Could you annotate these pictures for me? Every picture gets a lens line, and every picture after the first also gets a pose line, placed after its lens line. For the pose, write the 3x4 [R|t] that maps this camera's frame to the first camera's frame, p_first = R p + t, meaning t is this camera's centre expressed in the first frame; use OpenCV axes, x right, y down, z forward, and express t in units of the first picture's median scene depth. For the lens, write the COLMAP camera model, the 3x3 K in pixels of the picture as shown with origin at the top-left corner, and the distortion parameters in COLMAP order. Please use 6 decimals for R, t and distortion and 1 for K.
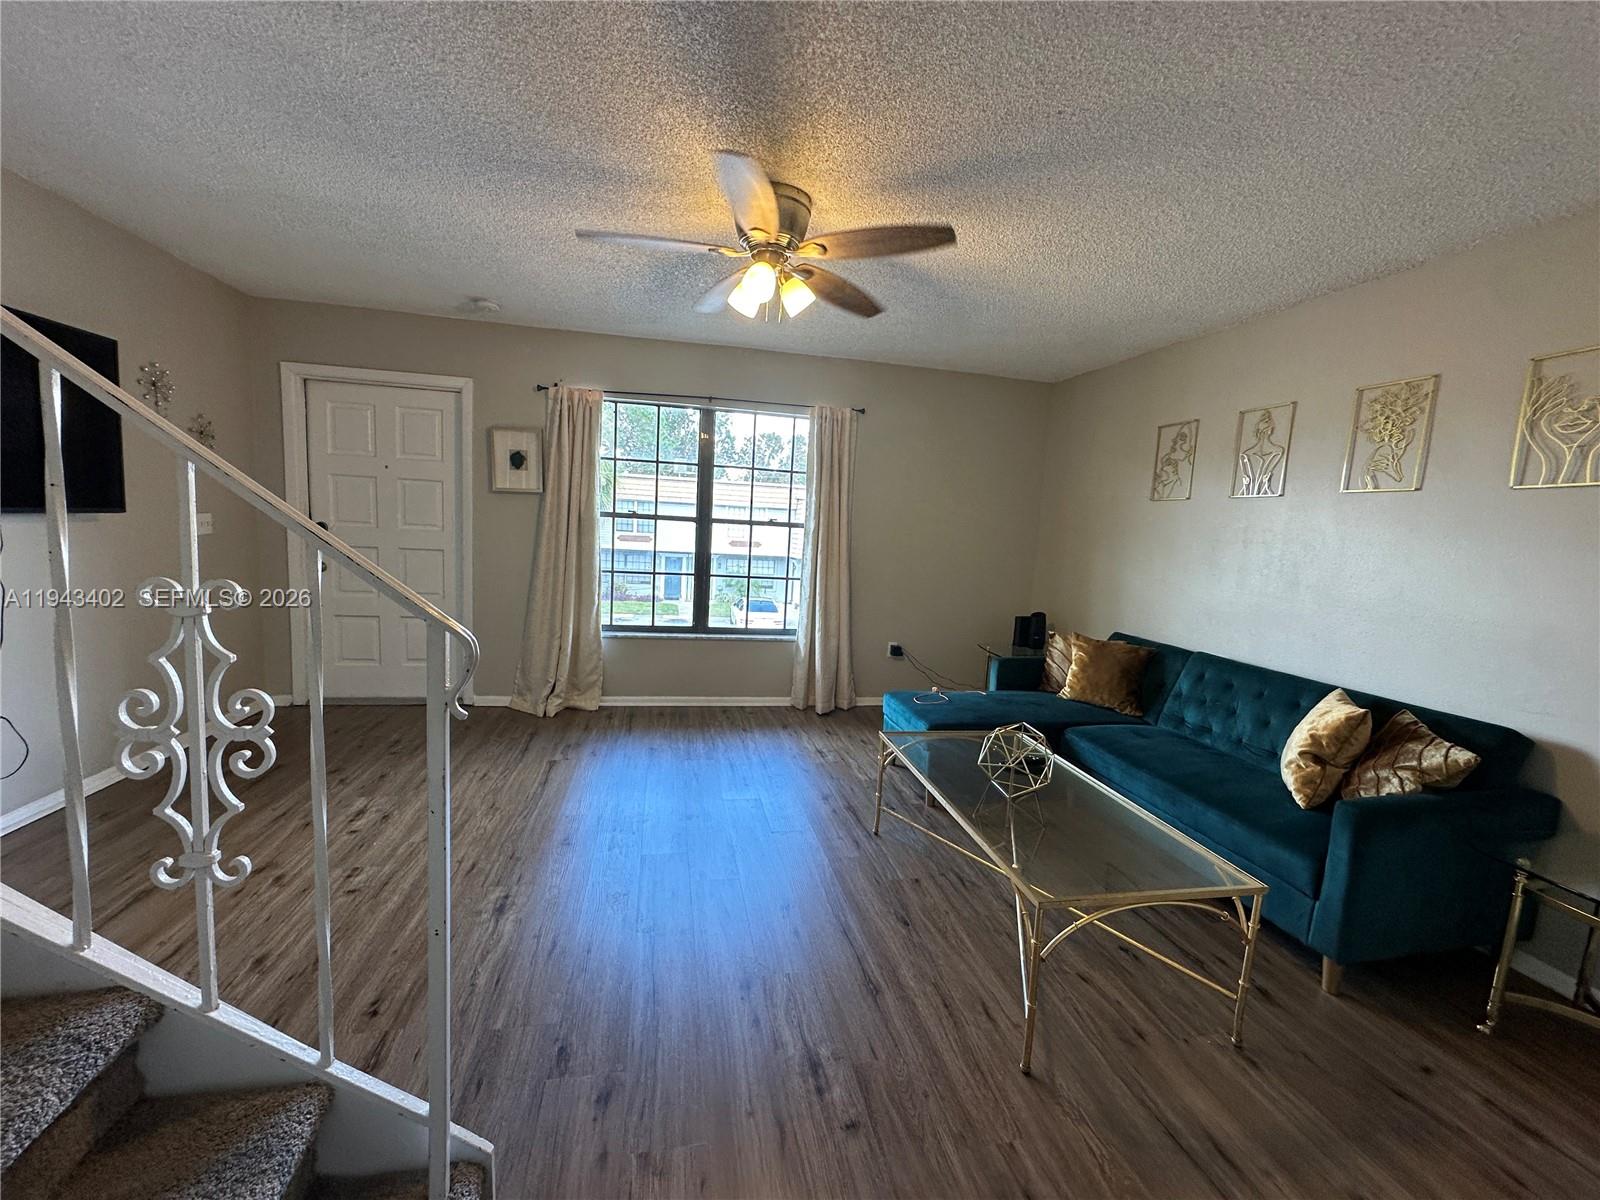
lens RADIAL K [[642.1, 0, 799.8], [0, 642.1, 597.0], [0, 0, 1]] dist [-0.005122, 0.000850]
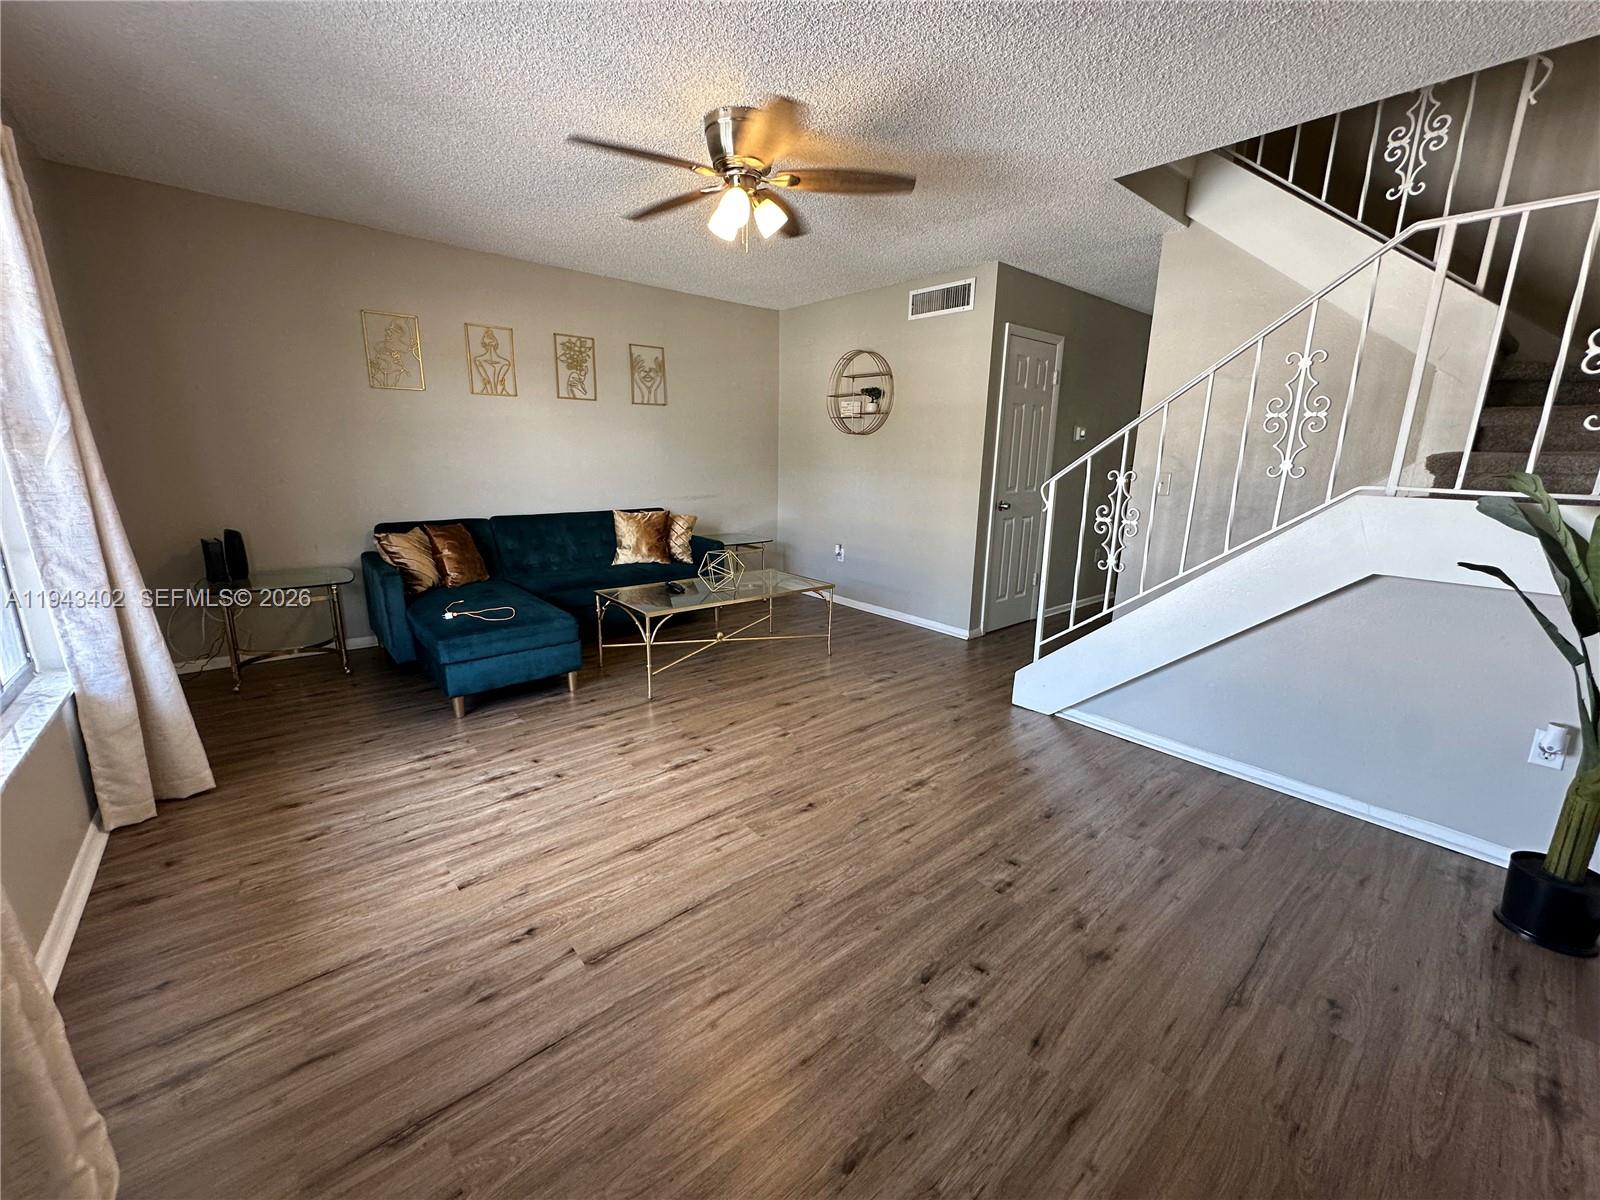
lens RADIAL K [[642.1, 0, 801.5], [0, 642.1, 602.9], [0, 0, 1]] dist [-0.005122, 0.000850]
pose [[-0.478754, -0.265170, 0.836946, -1.017438], [0.052270, 0.942997, 0.328670, -0.181305], [-0.876392, 0.201100, -0.437603, 1.321466]]
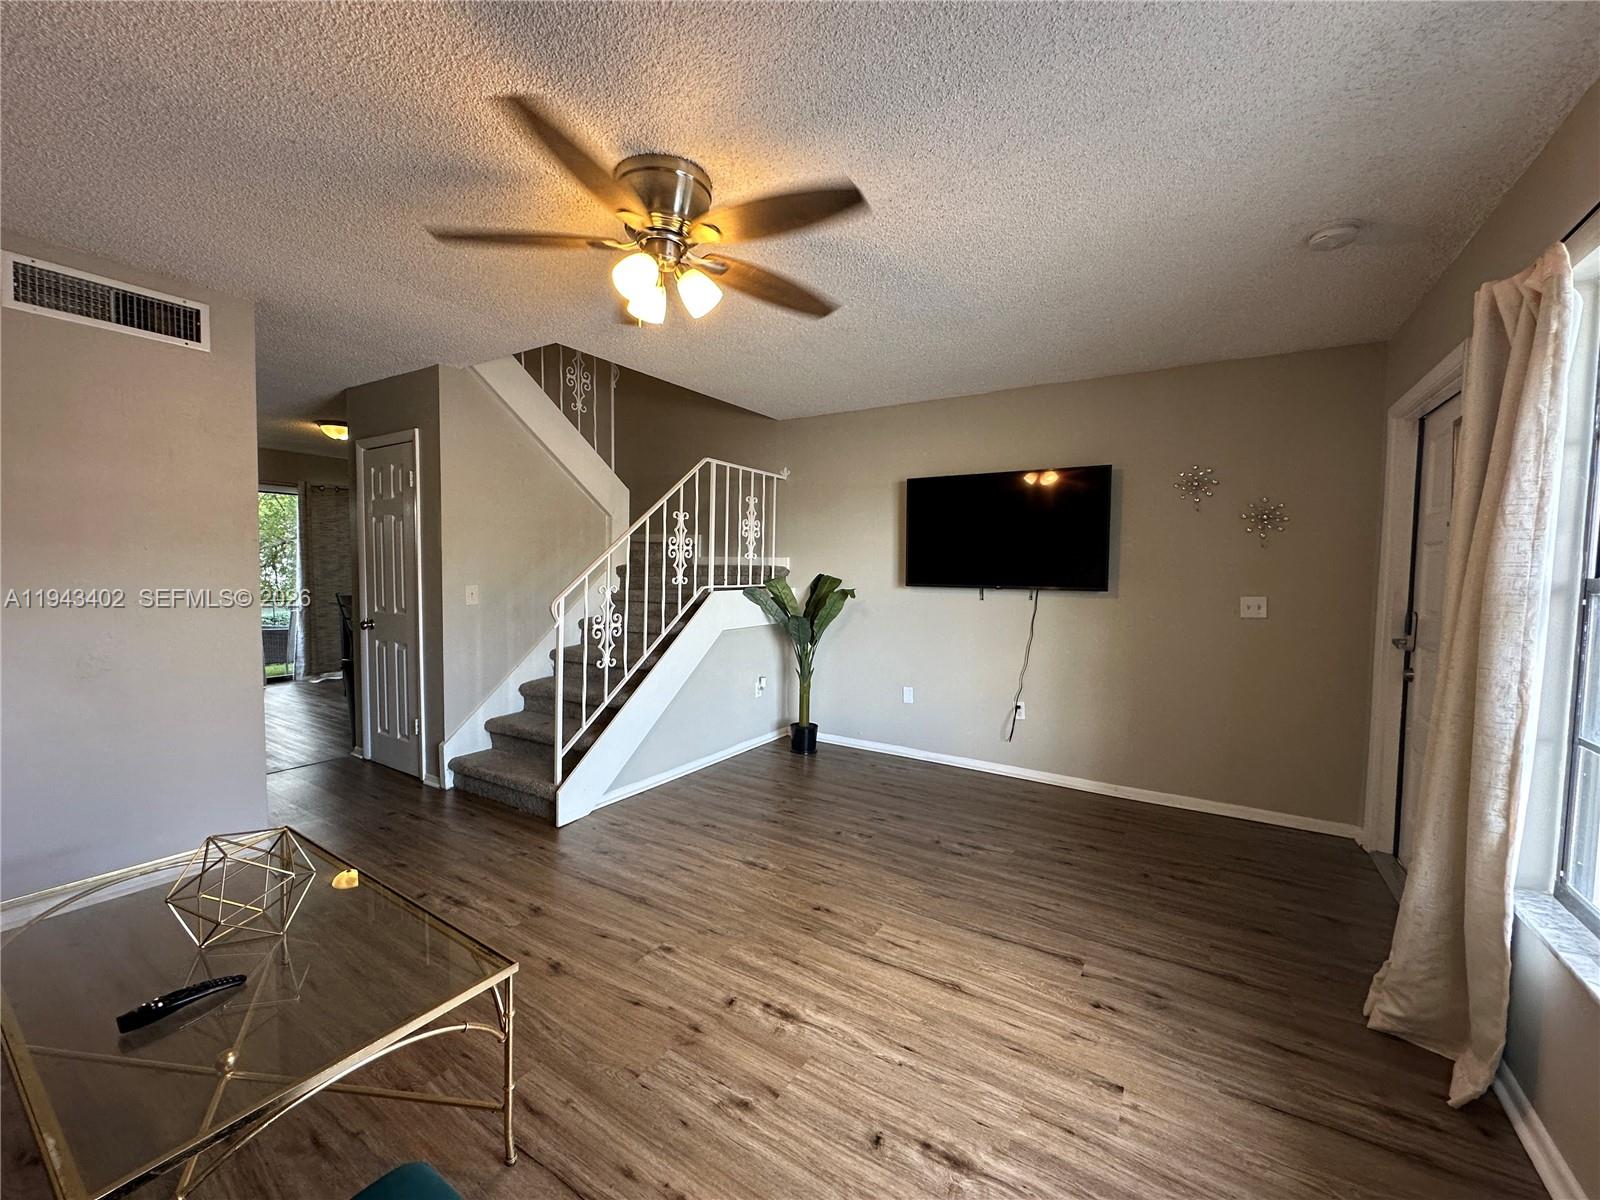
lens RADIAL K [[642.1, 0, 803.9], [0, 642.1, 598.1], [0, 0, 1]] dist [-0.005122, 0.000850]
pose [[-0.688572, -0.030452, -0.724528, 0.360322], [-0.136967, 0.986596, 0.088703, -0.157069], [0.712116, 0.160315, -0.683513, 1.536121]]
